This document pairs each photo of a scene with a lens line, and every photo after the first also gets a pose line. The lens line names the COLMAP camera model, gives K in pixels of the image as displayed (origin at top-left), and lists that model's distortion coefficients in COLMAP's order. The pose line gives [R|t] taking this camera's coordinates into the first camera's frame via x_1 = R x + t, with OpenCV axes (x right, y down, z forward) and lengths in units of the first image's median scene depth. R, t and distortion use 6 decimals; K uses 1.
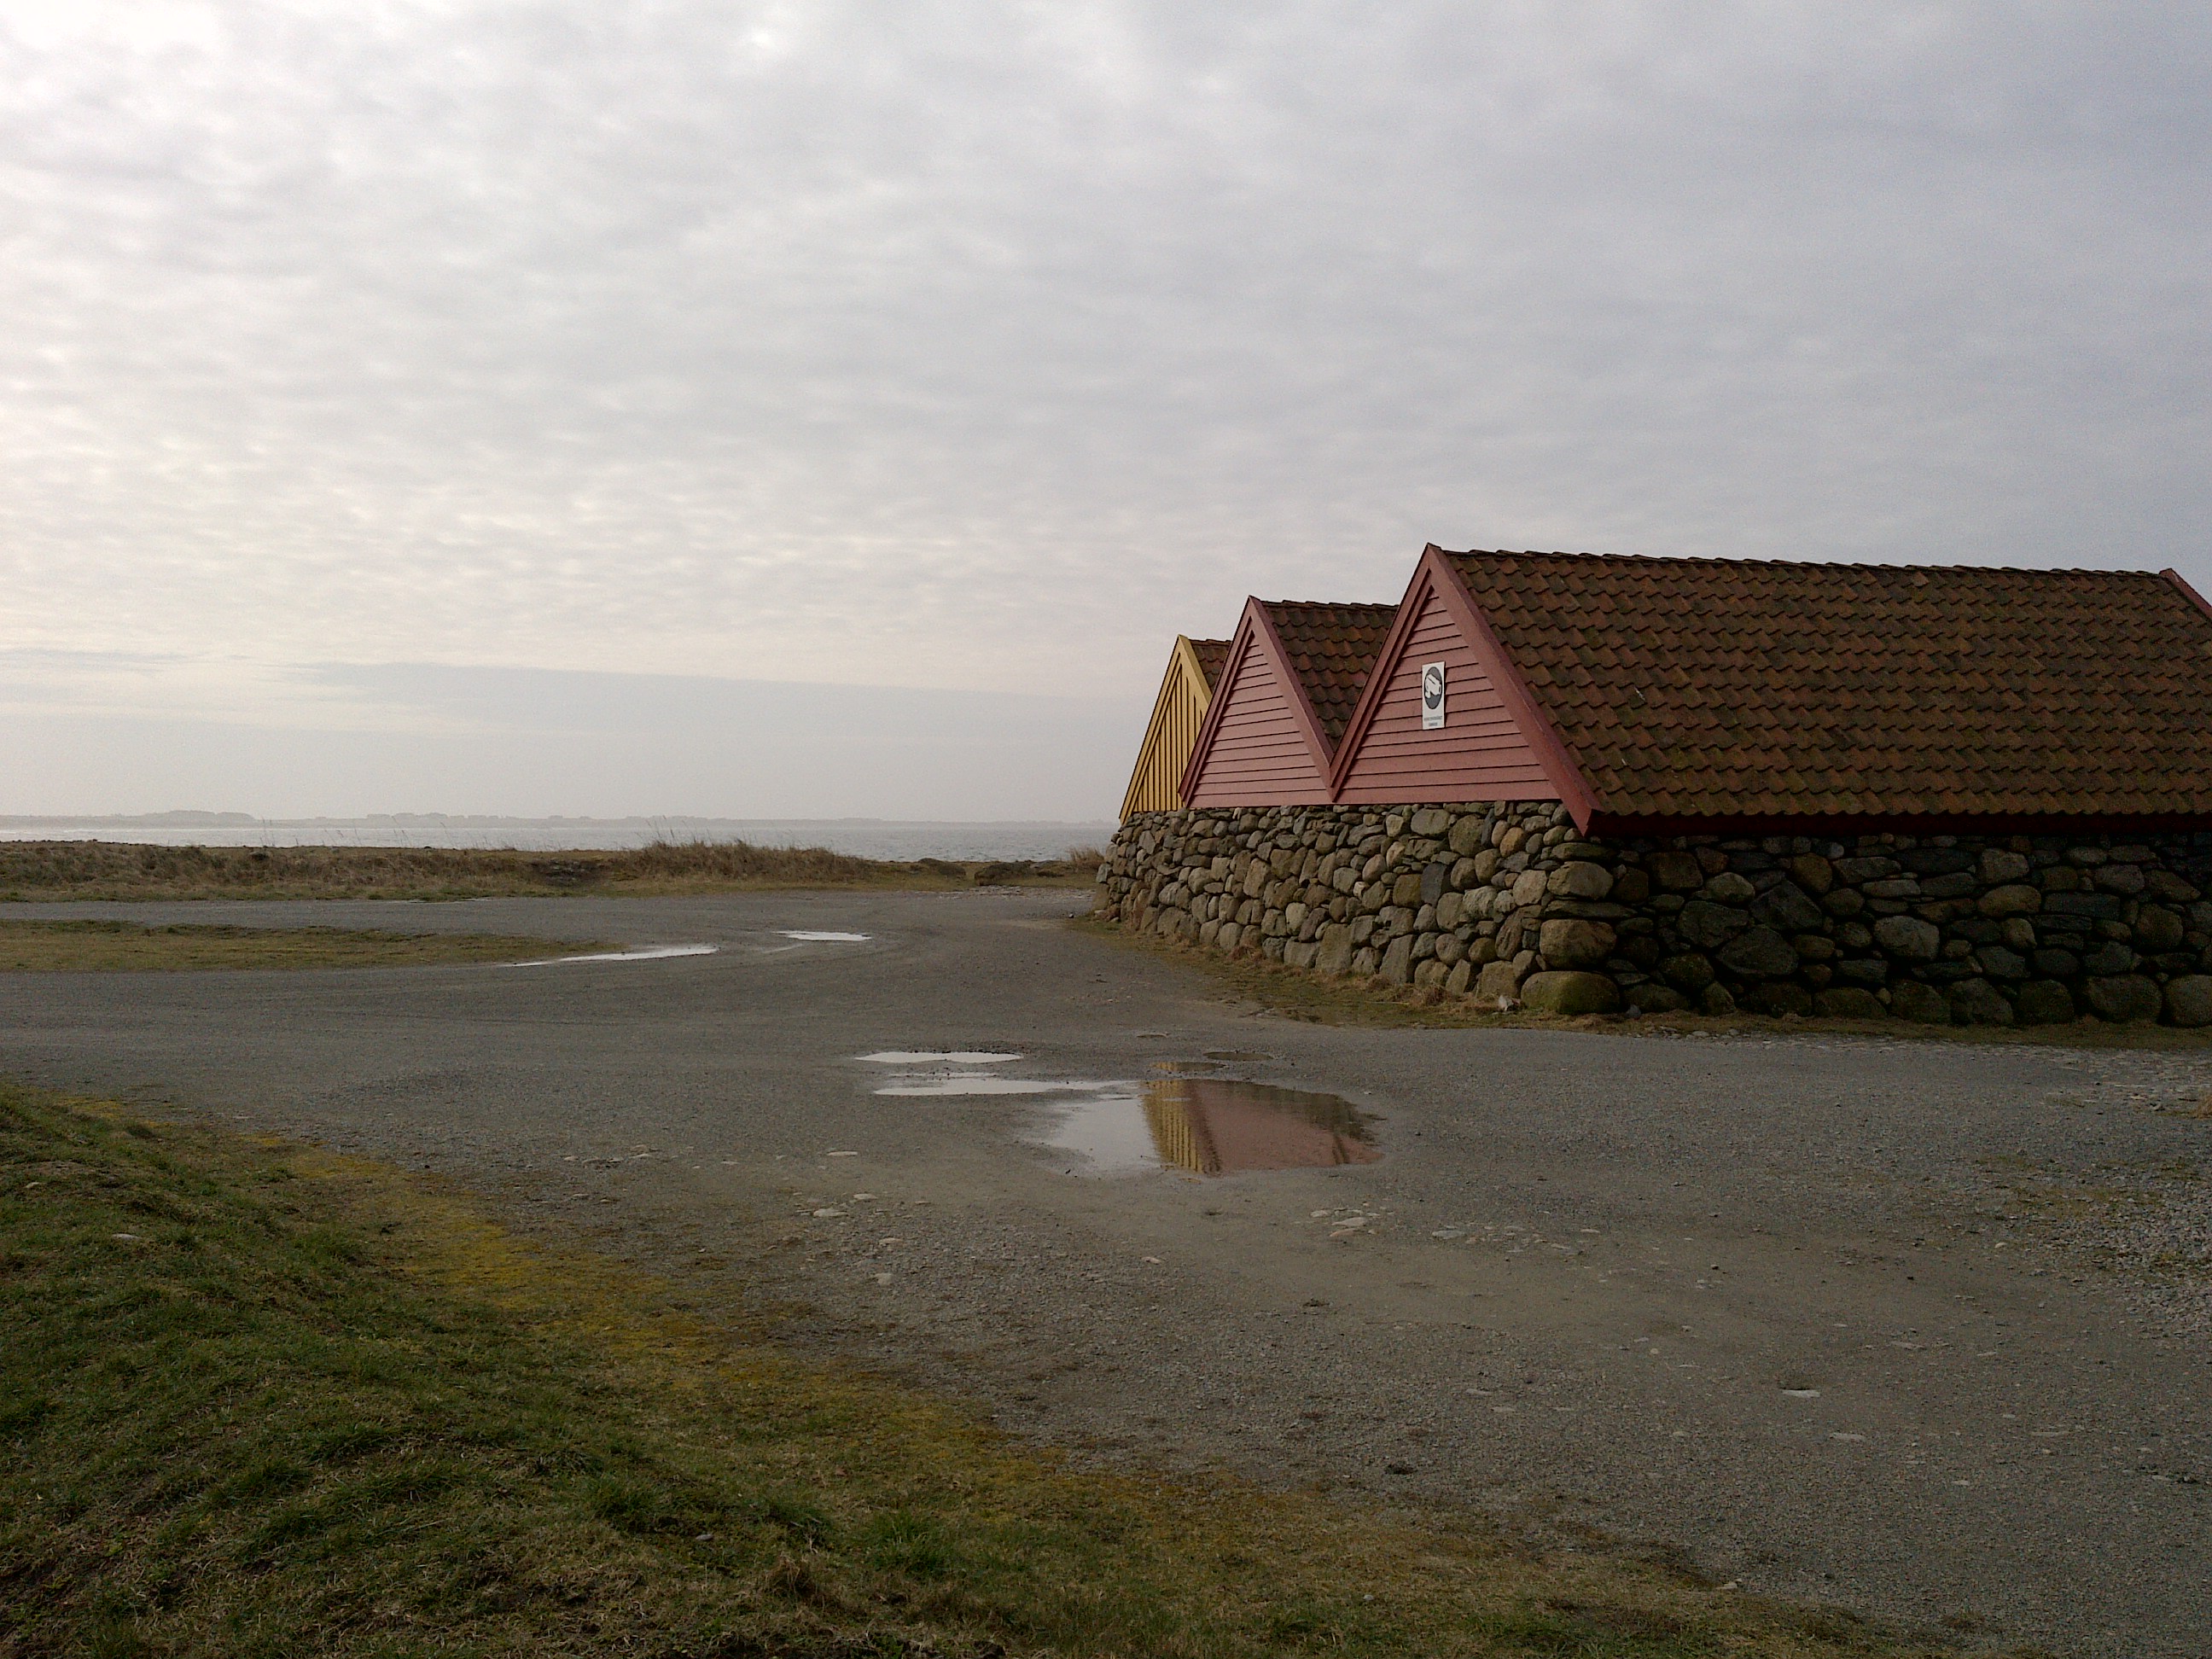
lens RADIAL K [[2020.2, 0, 1111.9], [0, 2020.2, 833.8], [0, 0, 1]] dist [0.010120, 0.000000]
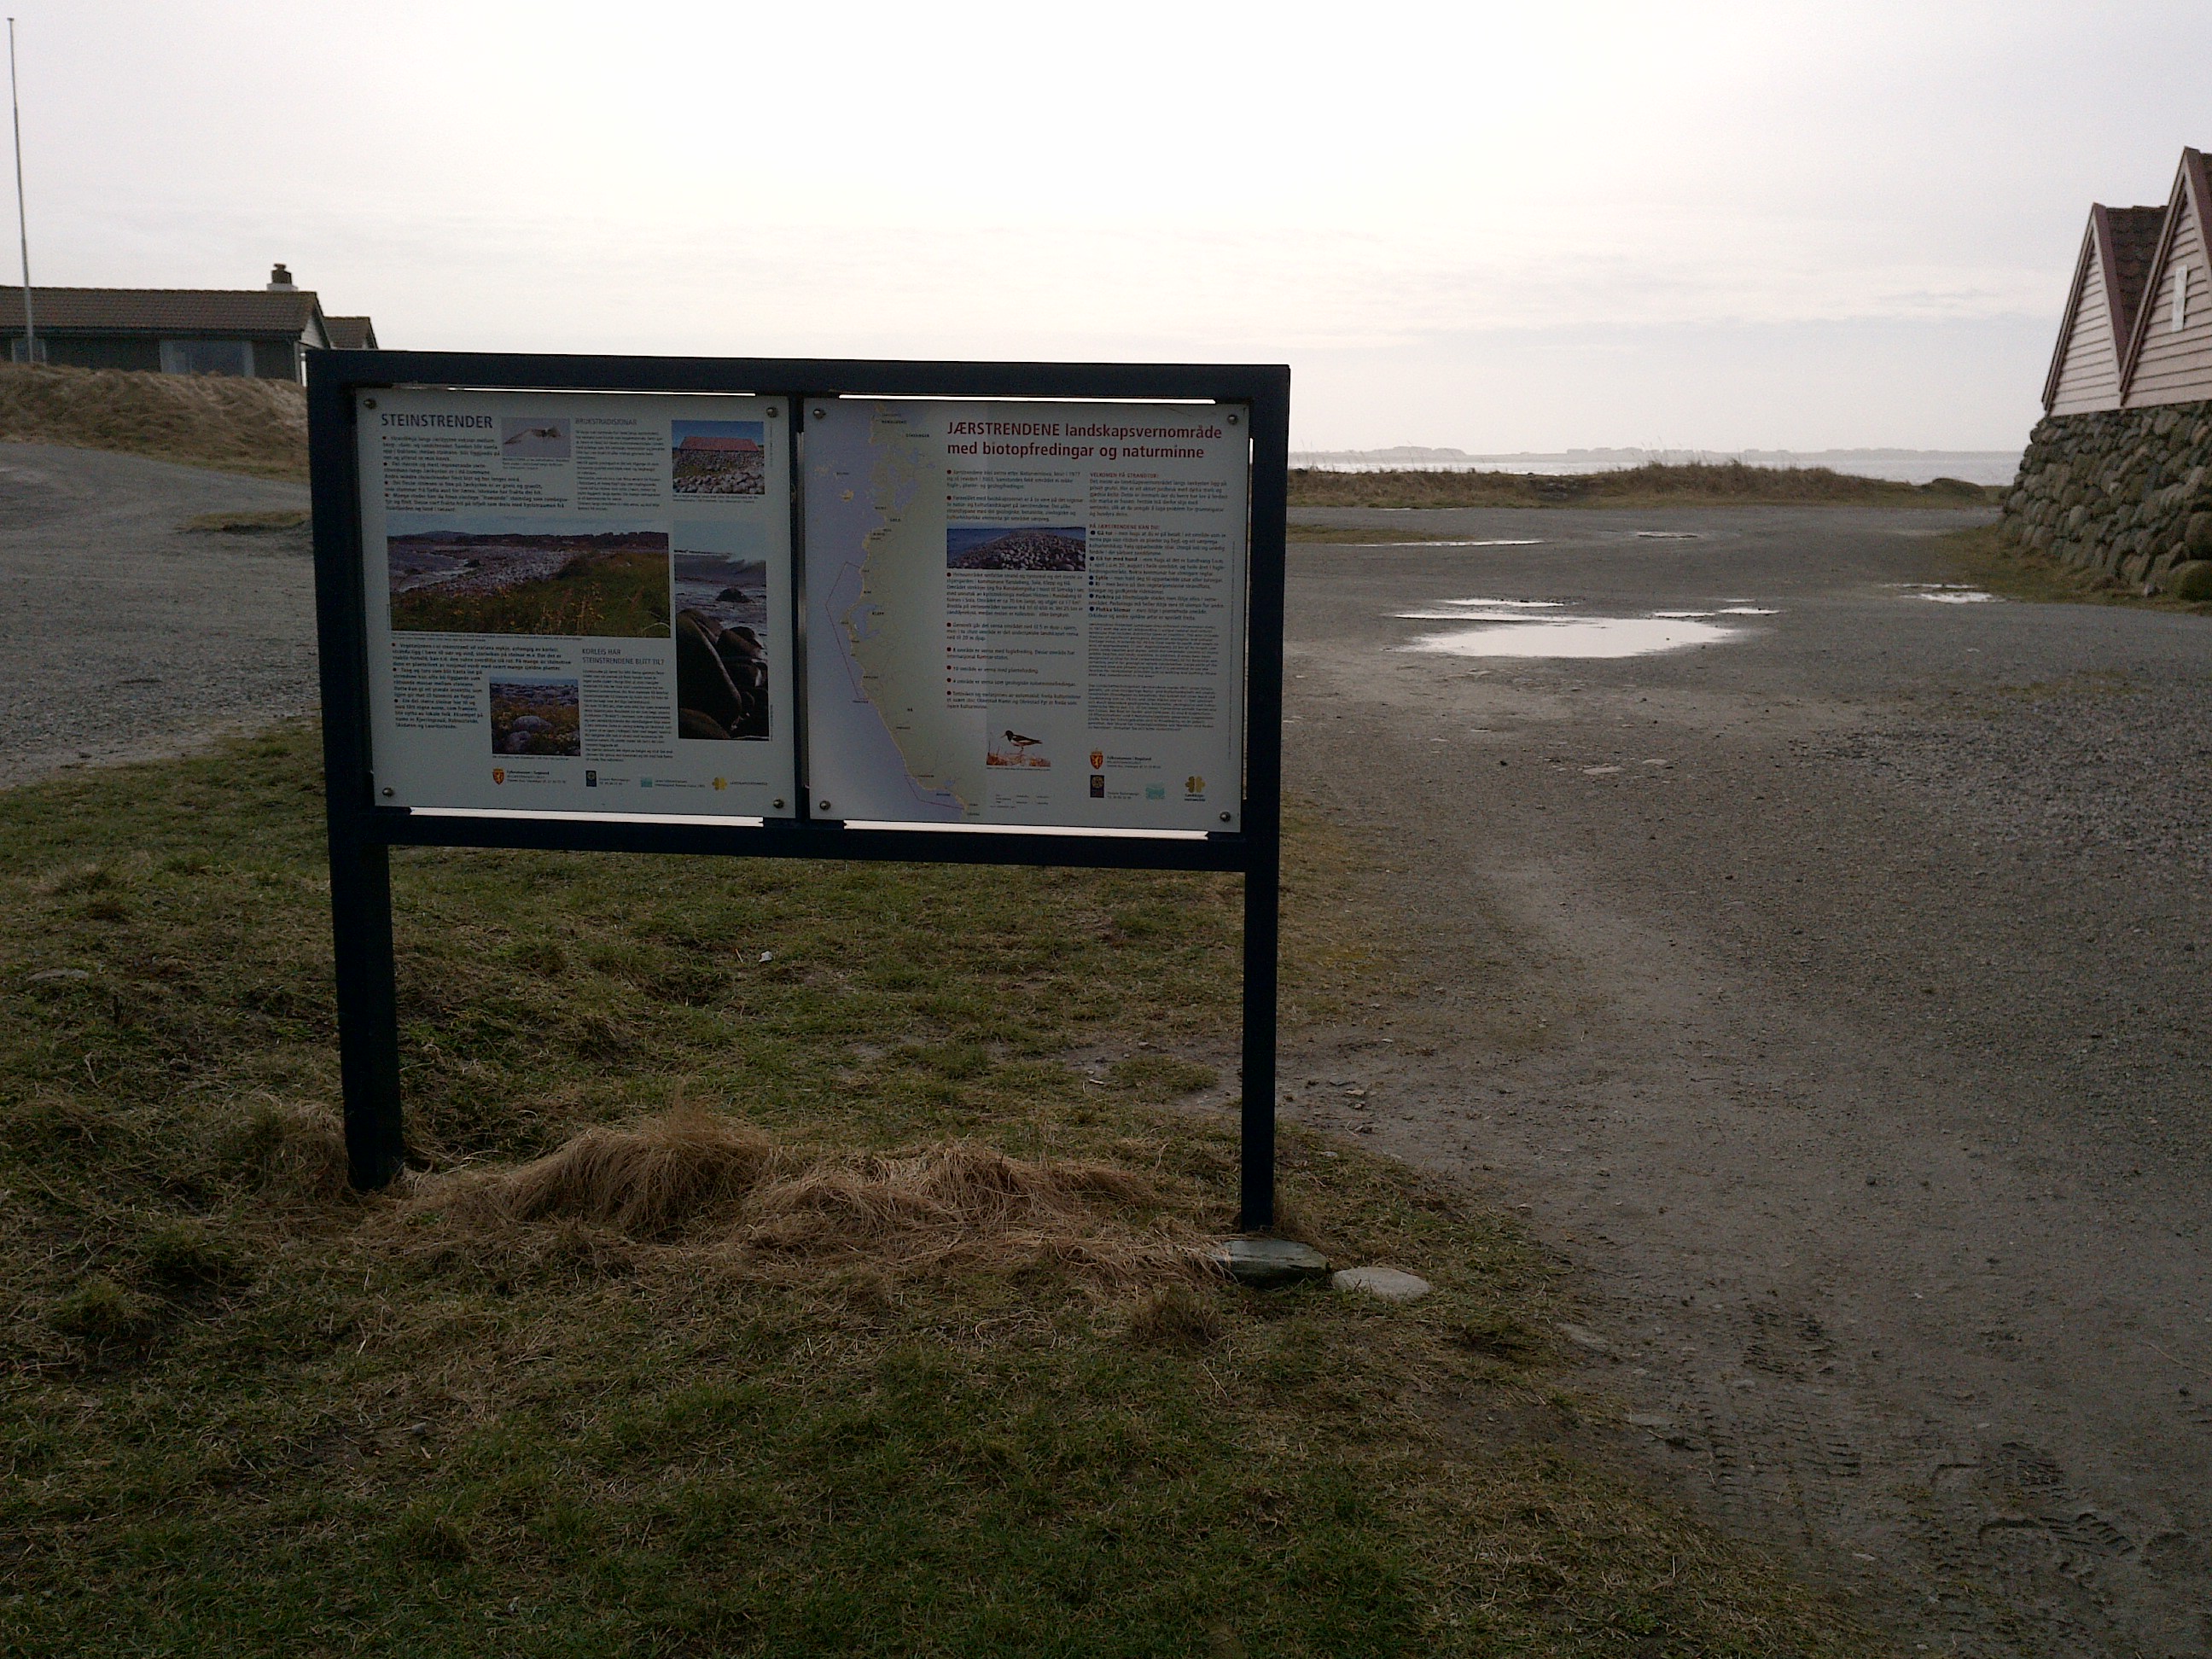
lens RADIAL K [[2020.2, 0, 1108.0], [0, 2020.2, 829.6], [0, 0, 1]] dist [0.010120, 0.000000]
pose [[0.822993, 0.094462, -0.560142, 0.280698], [0.004350, 0.985000, 0.172500, 0.016428], [0.568035, -0.144403, 0.810237, -0.166751]]
